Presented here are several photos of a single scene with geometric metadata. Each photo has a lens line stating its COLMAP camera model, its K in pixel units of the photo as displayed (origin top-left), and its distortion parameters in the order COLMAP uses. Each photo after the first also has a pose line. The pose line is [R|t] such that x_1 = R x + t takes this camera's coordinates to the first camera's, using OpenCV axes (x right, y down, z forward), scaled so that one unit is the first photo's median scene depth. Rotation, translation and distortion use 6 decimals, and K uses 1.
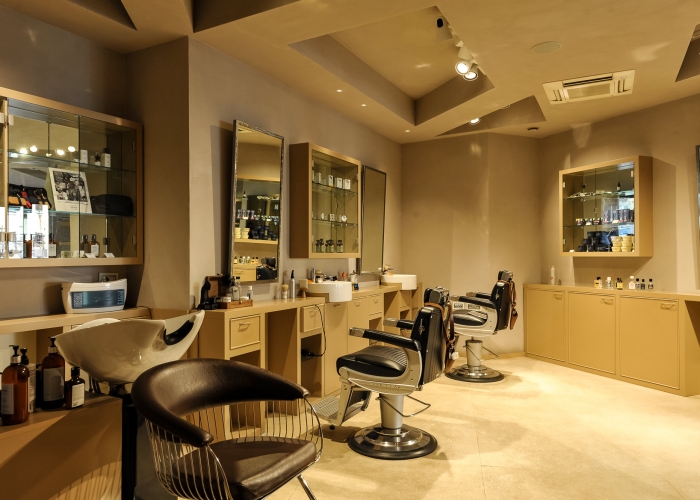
lens RADIAL K [[502.3, 0, 350.0], [0, 502.3, 250.0], [0, 0, 1]] dist [0.006181, -0.000288]
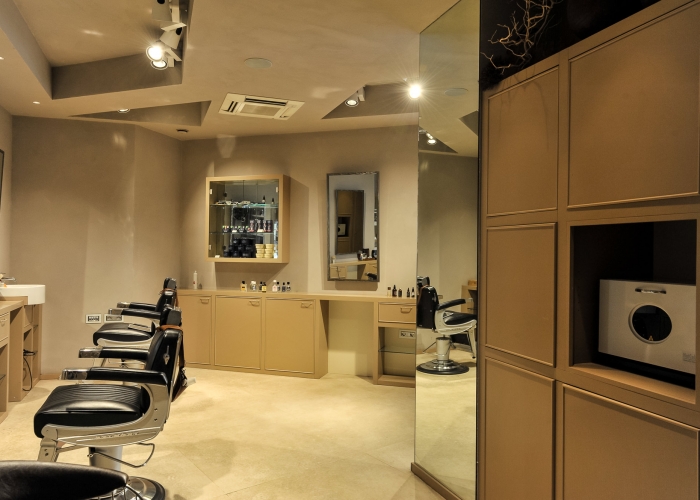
lens RADIAL K [[502.3, 0, 350.0], [0, 502.3, 250.0], [0, 0, 1]] dist [0.006181, -0.000288]
pose [[0.667151, 0.015230, 0.744767, -0.168324], [-0.020791, 0.999782, -0.001821, -0.017096], [-0.744632, -0.014270, 0.667323, 0.121613]]
